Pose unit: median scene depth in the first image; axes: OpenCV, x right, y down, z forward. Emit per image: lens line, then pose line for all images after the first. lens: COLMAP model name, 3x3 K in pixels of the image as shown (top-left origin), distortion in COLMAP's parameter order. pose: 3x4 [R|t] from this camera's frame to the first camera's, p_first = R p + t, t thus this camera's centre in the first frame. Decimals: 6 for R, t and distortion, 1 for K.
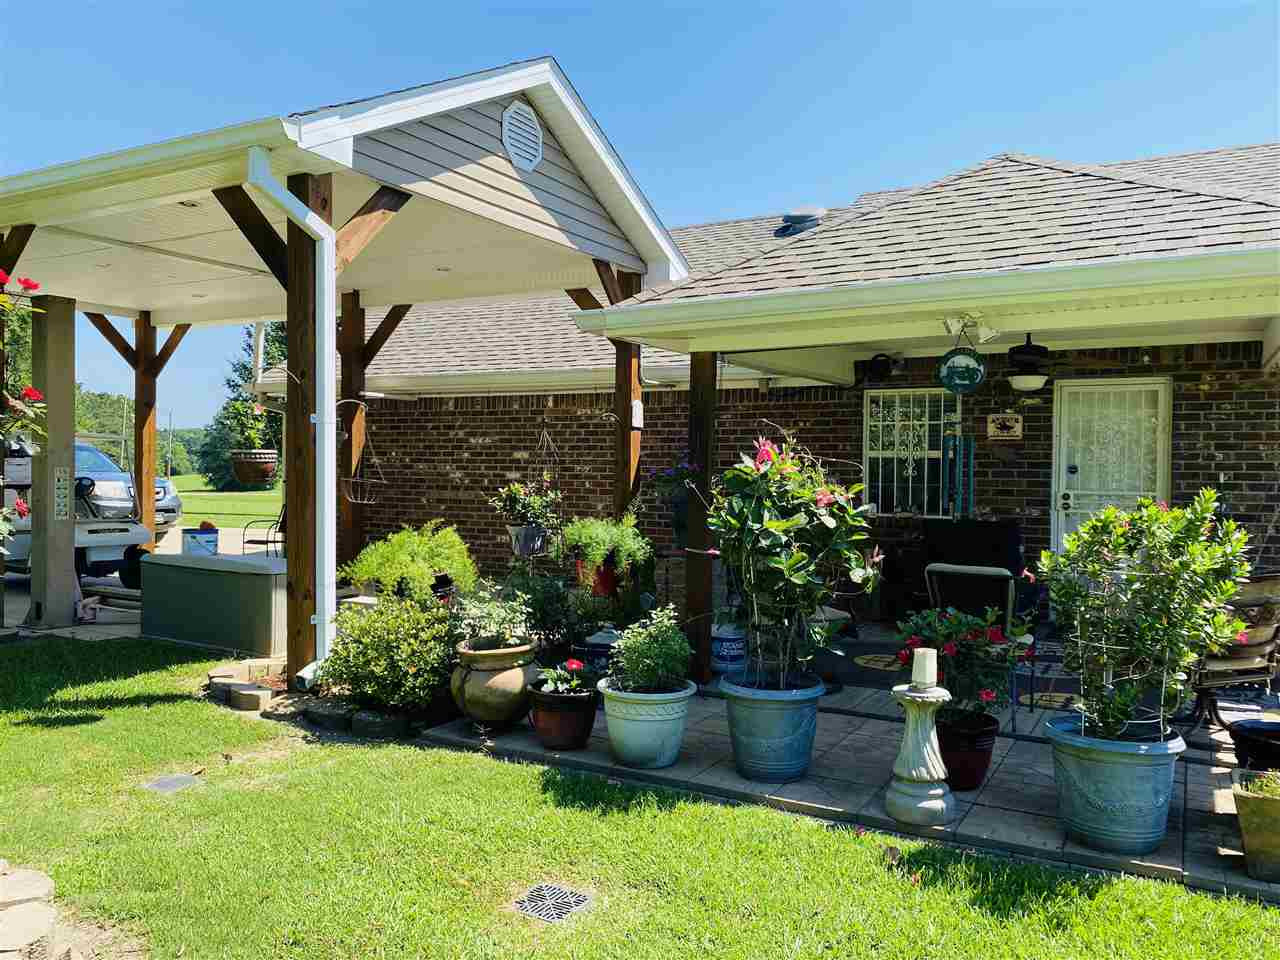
lens RADIAL K [[946.0, 0, 640.0], [0, 946.0, 480.0], [0, 0, 1]] dist [-0.000222, 0.002369]
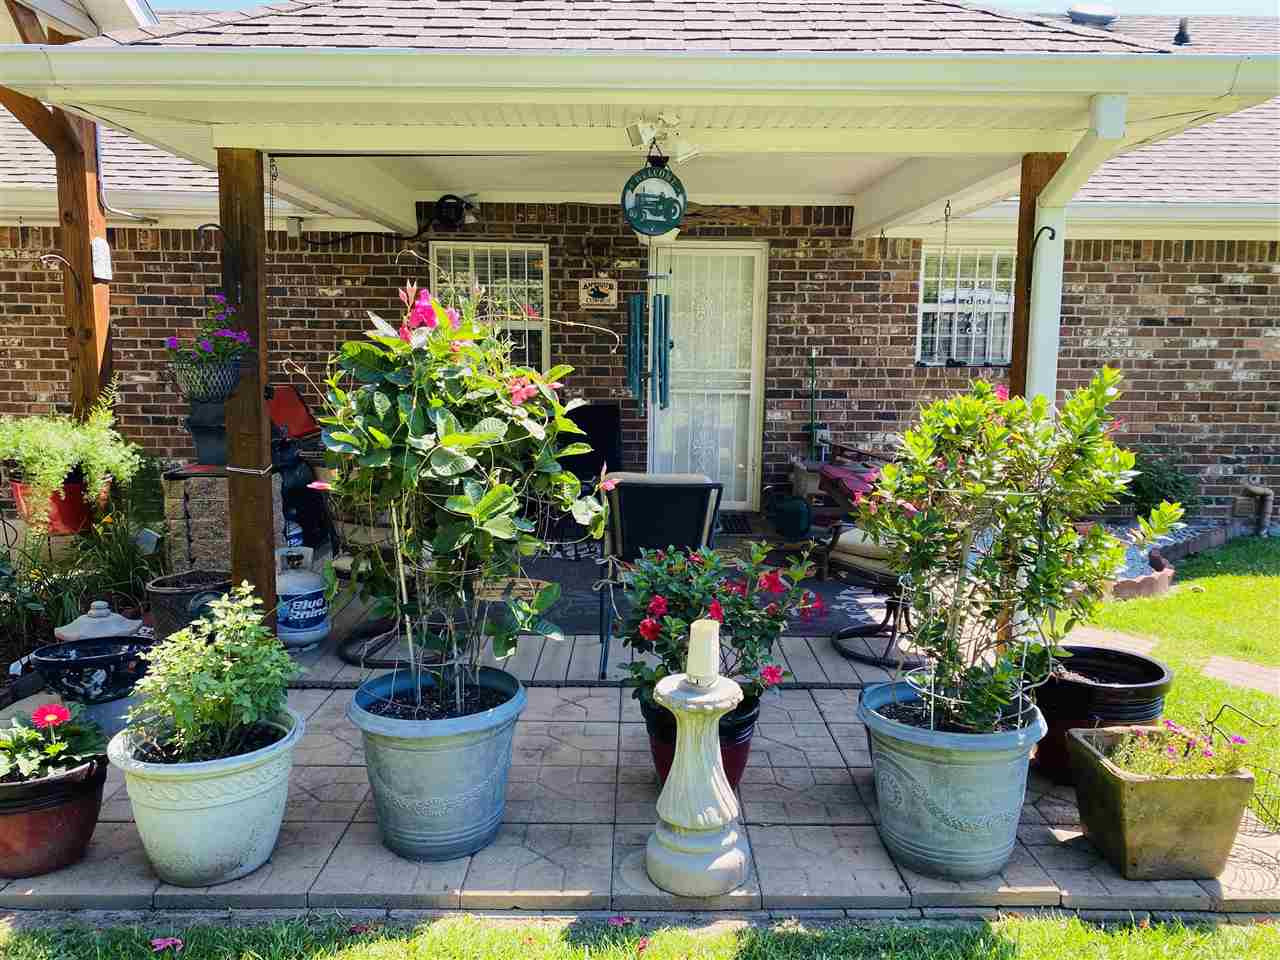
lens RADIAL K [[963.4, 0, 640.0], [0, 963.4, 480.0], [0, 0, 1]] dist [0.070997, -0.087523]
pose [[0.868081, -0.069155, 0.491582, -0.025811], [0.006011, 0.991641, 0.128887, -0.001440], [-0.496386, -0.108930, 0.861241, 0.230573]]
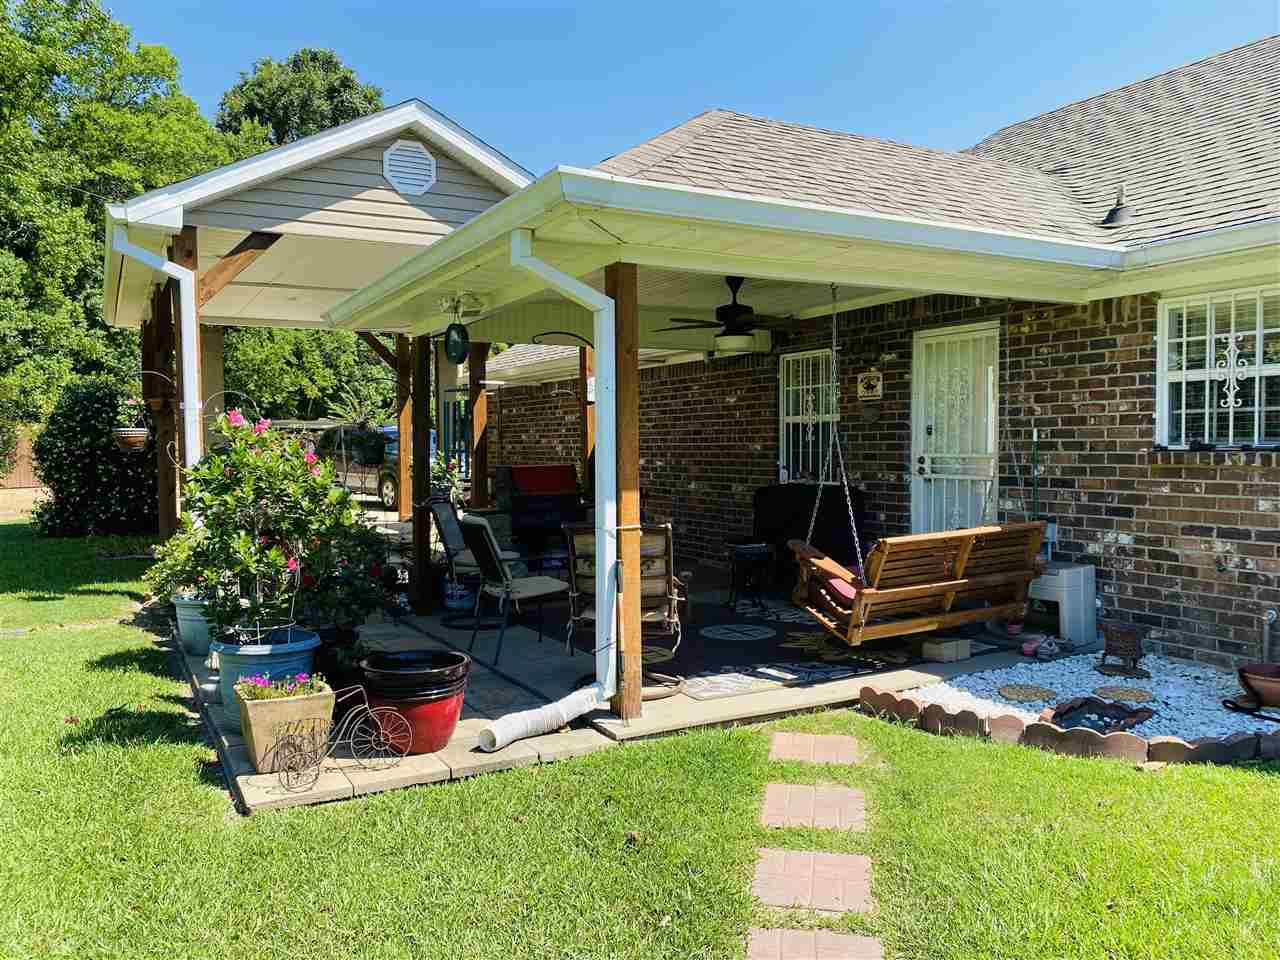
lens RADIAL K [[946.0, 0, 640.0], [0, 946.0, 480.0], [0, 0, 1]] dist [-0.000222, 0.002369]
pose [[0.860197, 0.003489, -0.509950, 0.733696], [0.006698, 0.999813, 0.018139, 0.019542], [0.509918, -0.019019, 0.860013, 0.090215]]
